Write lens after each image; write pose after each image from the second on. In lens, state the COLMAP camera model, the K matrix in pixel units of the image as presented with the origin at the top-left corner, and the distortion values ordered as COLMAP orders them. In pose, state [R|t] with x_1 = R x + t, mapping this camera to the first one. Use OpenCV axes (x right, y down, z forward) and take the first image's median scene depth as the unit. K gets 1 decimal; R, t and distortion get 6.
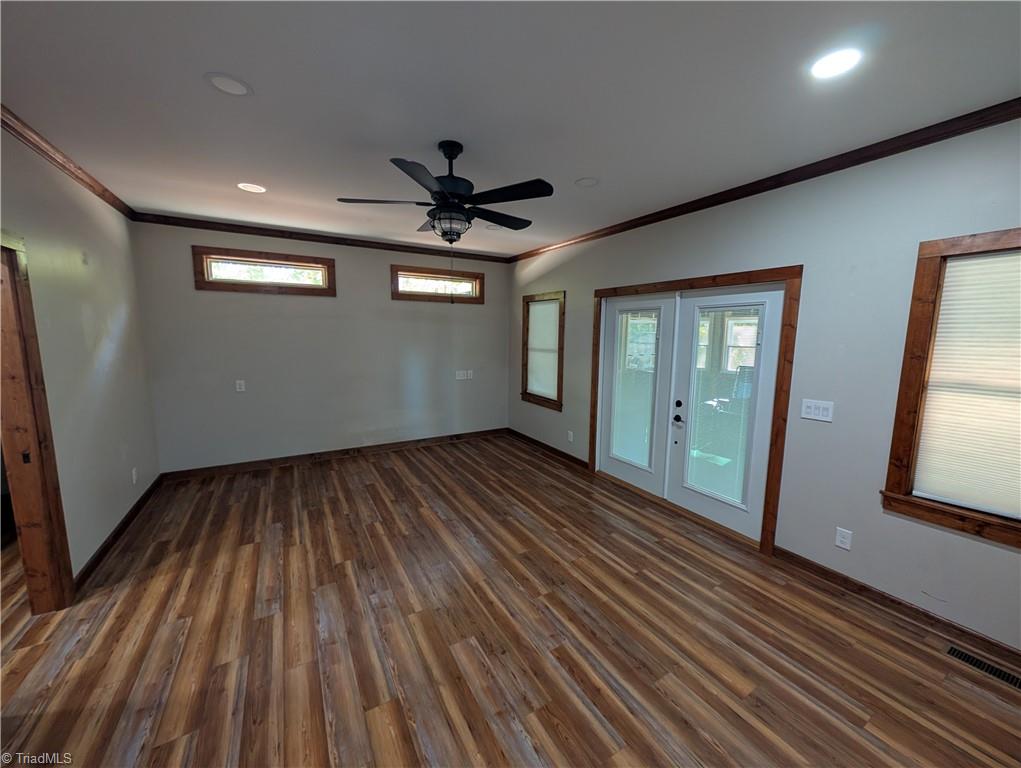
lens RADIAL K [[383.7, 0, 508.1], [0, 383.7, 383.4], [0, 0, 1]] dist [-0.000351, 0.000216]
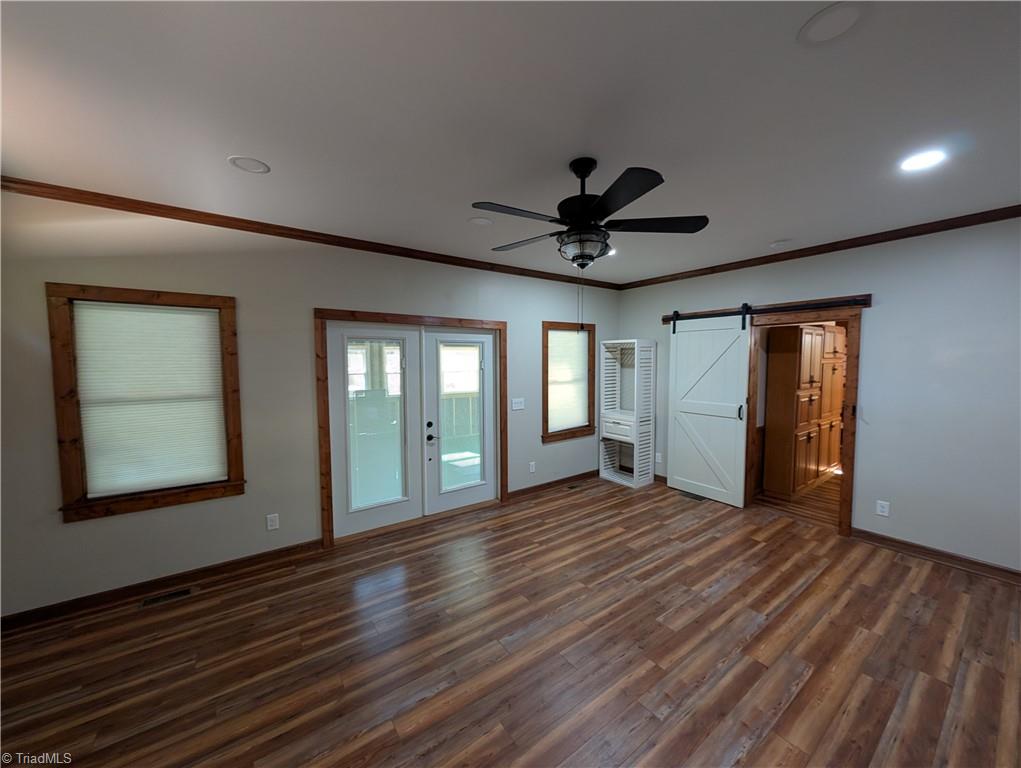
lens RADIAL K [[383.7, 0, 508.1], [0, 383.7, 383.4], [0, 0, 1]] dist [-0.000351, 0.000216]
pose [[-0.093525, -0.070119, 0.993145, -0.766551], [0.134716, 0.987452, 0.082403, -0.143021], [-0.986461, 0.141499, -0.082906, 0.943419]]
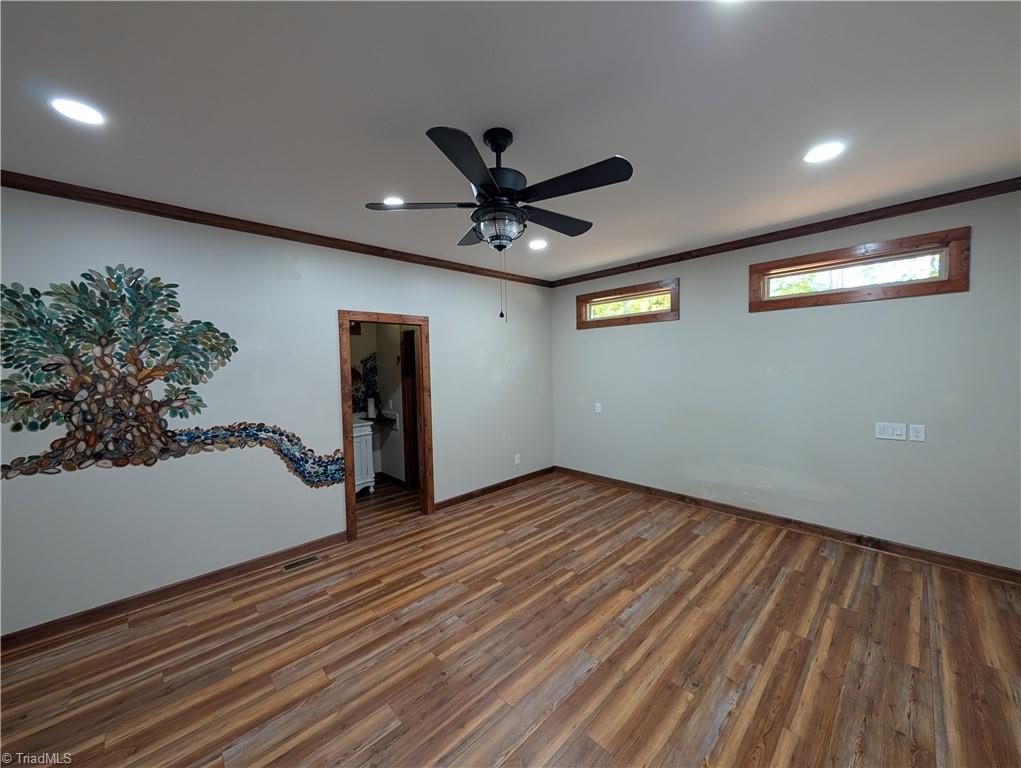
lens RADIAL K [[383.7, 0, 508.1], [0, 383.7, 383.4], [0, 0, 1]] dist [-0.000351, 0.000216]
pose [[0.227000, 0.030614, -0.973413, 0.487242], [-0.102592, 0.994696, 0.007359, -0.064750], [0.968476, 0.098194, 0.228937, 0.628506]]
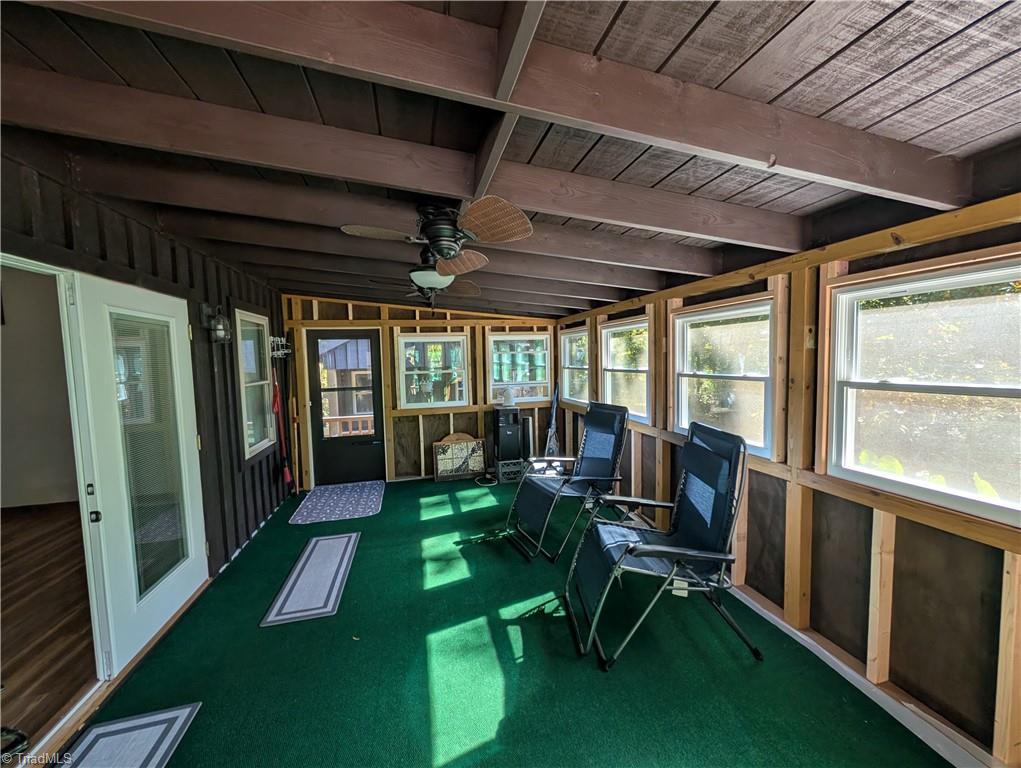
lens RADIAL K [[383.7, 0, 508.1], [0, 383.7, 383.4], [0, 0, 1]] dist [-0.000351, 0.000216]
pose [[0.960332, -0.012101, -0.278596, 1.258494], [-0.005362, 0.998072, -0.061832, -0.073166], [0.278807, 0.060873, 0.958416, 0.744419]]
